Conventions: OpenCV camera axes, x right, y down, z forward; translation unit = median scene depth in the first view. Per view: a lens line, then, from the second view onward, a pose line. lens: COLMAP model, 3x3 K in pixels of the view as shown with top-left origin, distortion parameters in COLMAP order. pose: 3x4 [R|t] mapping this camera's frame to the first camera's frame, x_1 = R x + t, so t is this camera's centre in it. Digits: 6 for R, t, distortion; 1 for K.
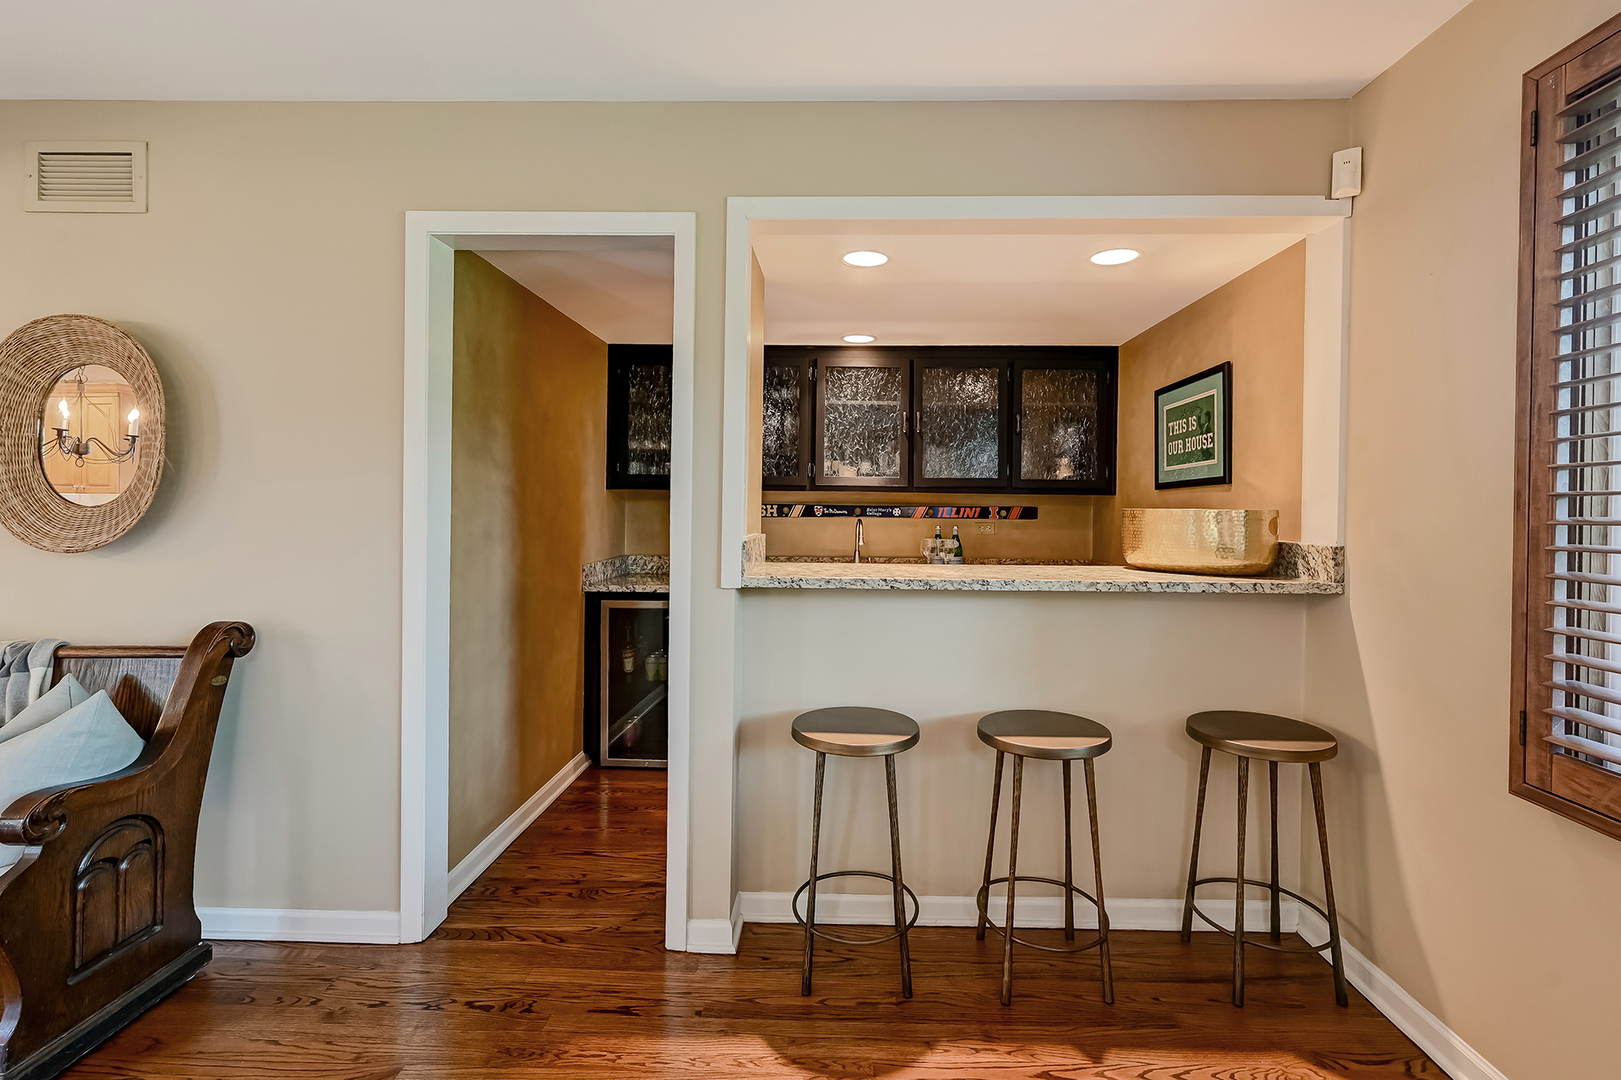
lens RADIAL K [[699.6, 0, 829.1], [0, 699.6, 511.3], [0, 0, 1]] dist [0.001620, 0.000470]
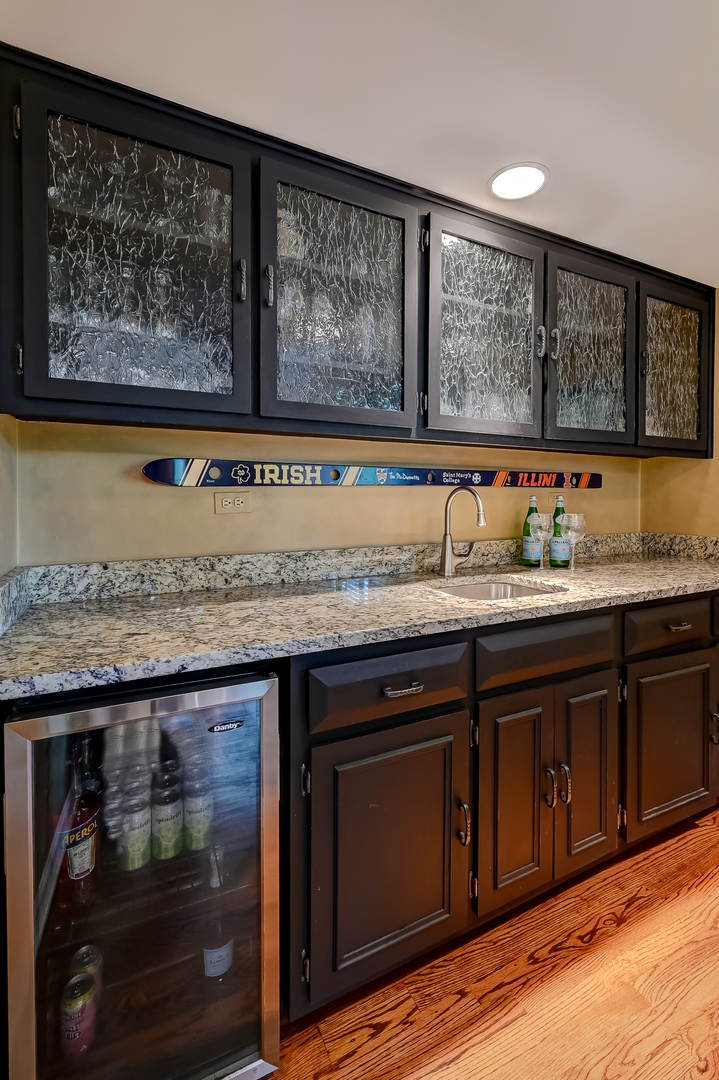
lens RADIAL K [[479.1, 0, 374.8], [0, 479.1, 502.1], [0, 0, 1]] dist [0.000728, 0.000104]
pose [[0.878593, -0.015677, 0.477315, -0.353363], [0.012219, 0.999872, 0.010349, 0.028424], [-0.477416, -0.003261, 0.878671, 0.913763]]
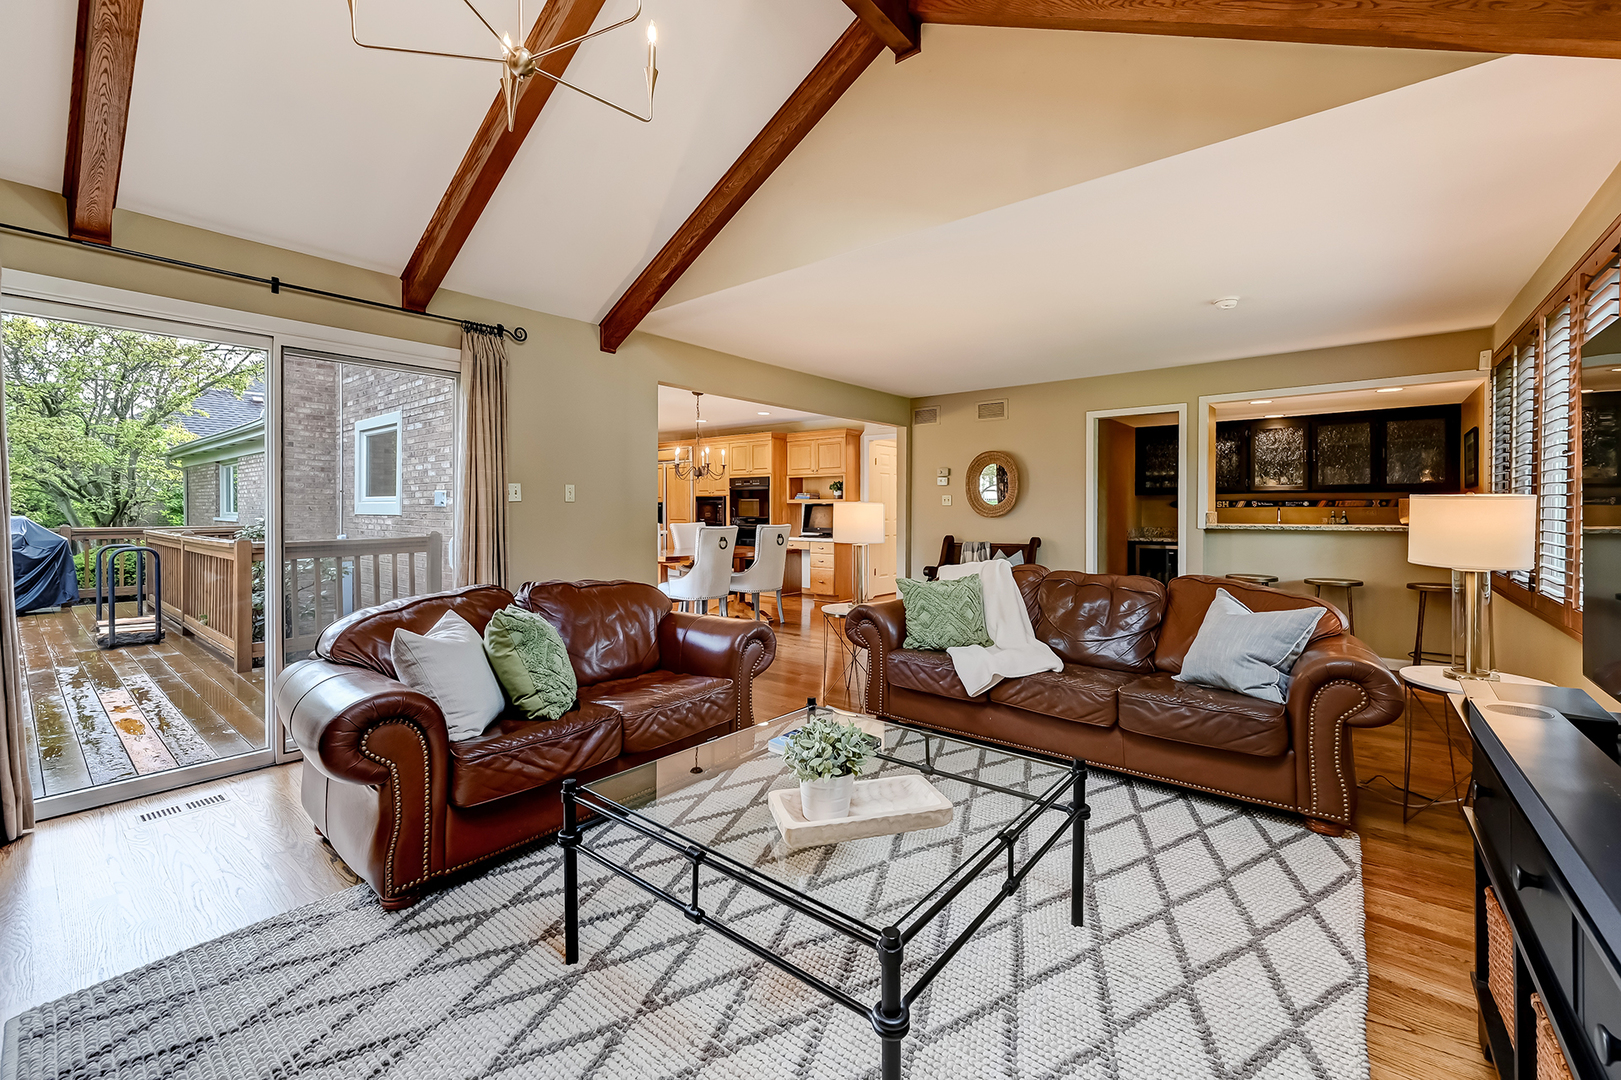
lens RADIAL K [[686.0, 0, 813.0], [0, 686.0, 510.7], [0, 0, 1]] dist [0.001443, 0.000089]
pose [[0.795798, -0.009878, -0.605481, 0.234443], [0.008666, 0.999950, -0.004924, 0.025044], [0.605500, -0.001328, 0.795844, -1.743230]]
